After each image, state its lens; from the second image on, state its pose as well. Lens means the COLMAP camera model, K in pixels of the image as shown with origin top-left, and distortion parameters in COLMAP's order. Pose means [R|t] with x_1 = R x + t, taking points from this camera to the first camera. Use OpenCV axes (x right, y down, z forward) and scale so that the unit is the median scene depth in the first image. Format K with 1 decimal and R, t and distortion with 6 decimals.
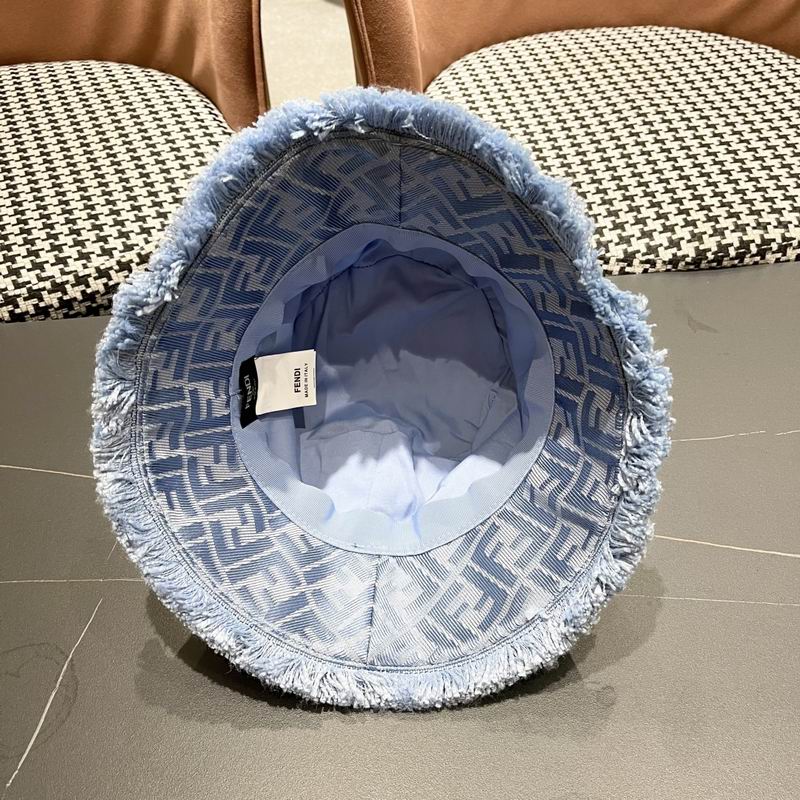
lens RADIAL K [[831.6, 0, 395.7], [0, 831.6, 403.1], [0, 0, 1]] dist [0.017231, 0.000000]
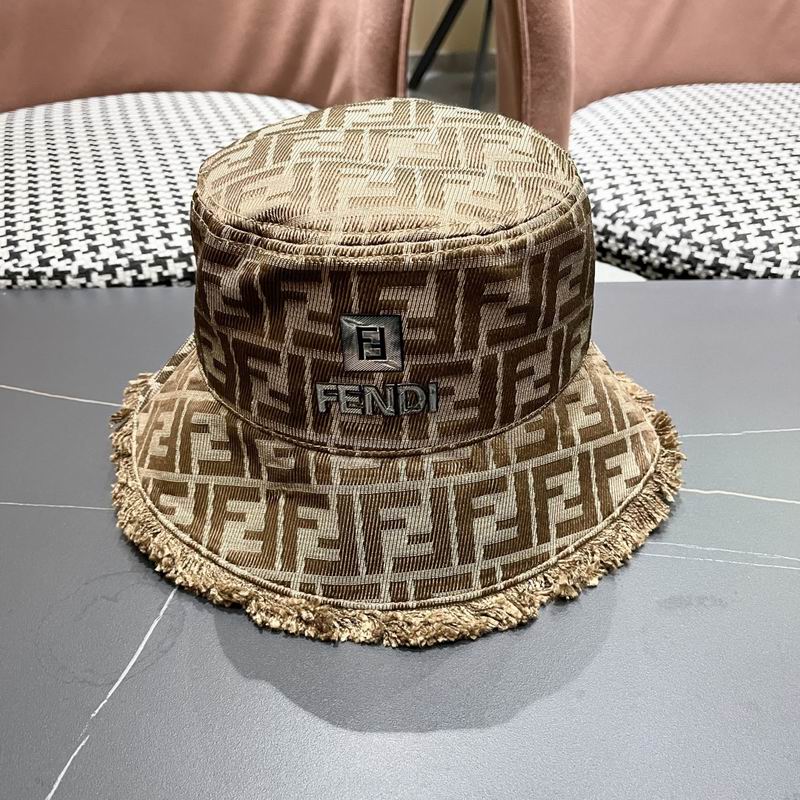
lens RADIAL K [[831.6, 0, 397.1], [0, 831.6, 406.1], [0, 0, 1]] dist [0.017231, 0.000000]
pose [[0.995095, 0.065895, -0.073777, -0.080048], [-0.077581, 0.982595, -0.168783, 0.165318], [0.061371, 0.173679, 0.982888, 0.107543]]
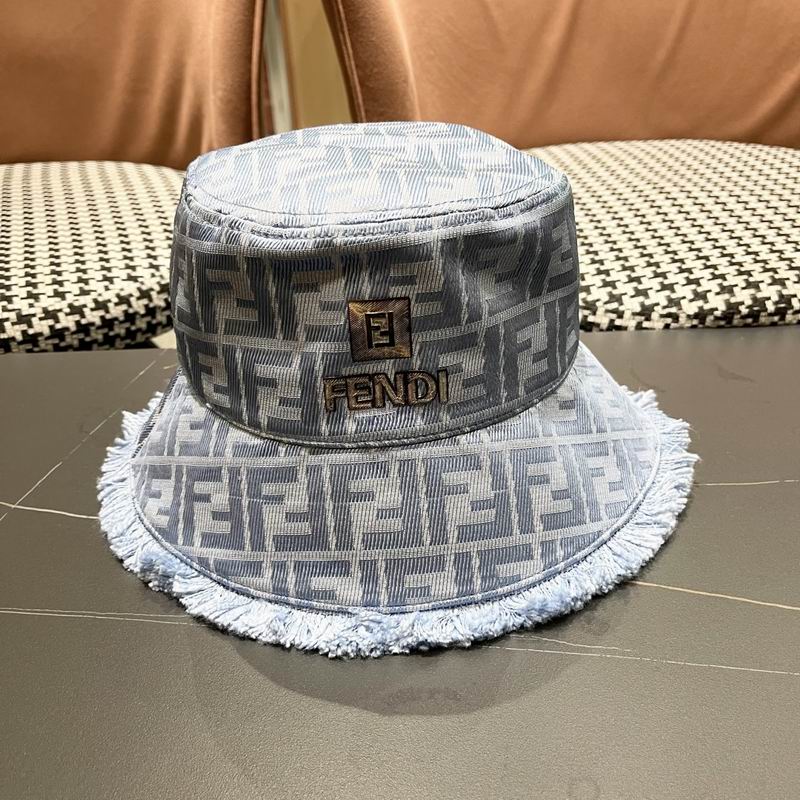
lens RADIAL K [[831.6, 0, 402.4], [0, 831.6, 404.7], [0, 0, 1]] dist [0.017231, 0.000000]
pose [[0.996808, 0.033697, -0.072373, 0.093926], [-0.051268, 0.965110, -0.256778, 0.148020], [0.061195, 0.259669, 0.963757, 0.183359]]
